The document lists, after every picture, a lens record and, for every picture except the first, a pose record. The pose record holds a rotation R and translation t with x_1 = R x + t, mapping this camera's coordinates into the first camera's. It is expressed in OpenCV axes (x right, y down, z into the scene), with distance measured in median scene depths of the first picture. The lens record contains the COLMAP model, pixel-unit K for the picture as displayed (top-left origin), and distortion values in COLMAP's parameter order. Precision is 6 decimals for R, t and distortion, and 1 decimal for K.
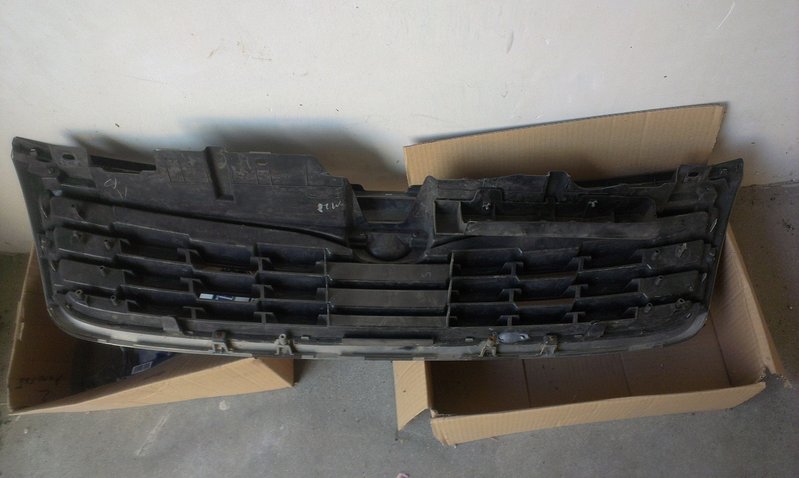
lens RADIAL K [[649.5, 0, 416.7], [0, 649.5, 234.4], [0, 0, 1]] dist [0.133847, -0.215082]
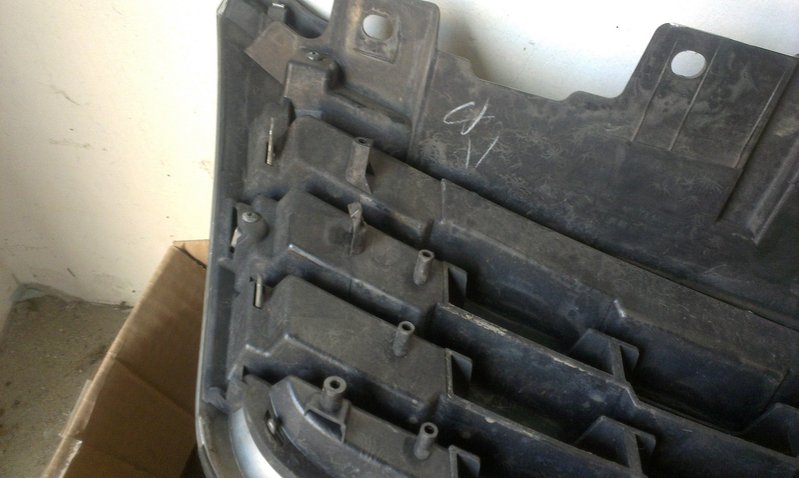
lens RADIAL K [[649.5, 0, 416.7], [0, 649.5, 234.4], [0, 0, 1]] dist [0.133847, -0.215082]
pose [[0.973570, 0.222854, -0.049975, -0.432591], [-0.227916, 0.933949, -0.275306, 0.087937], [-0.014679, 0.279419, 0.960057, 0.634103]]
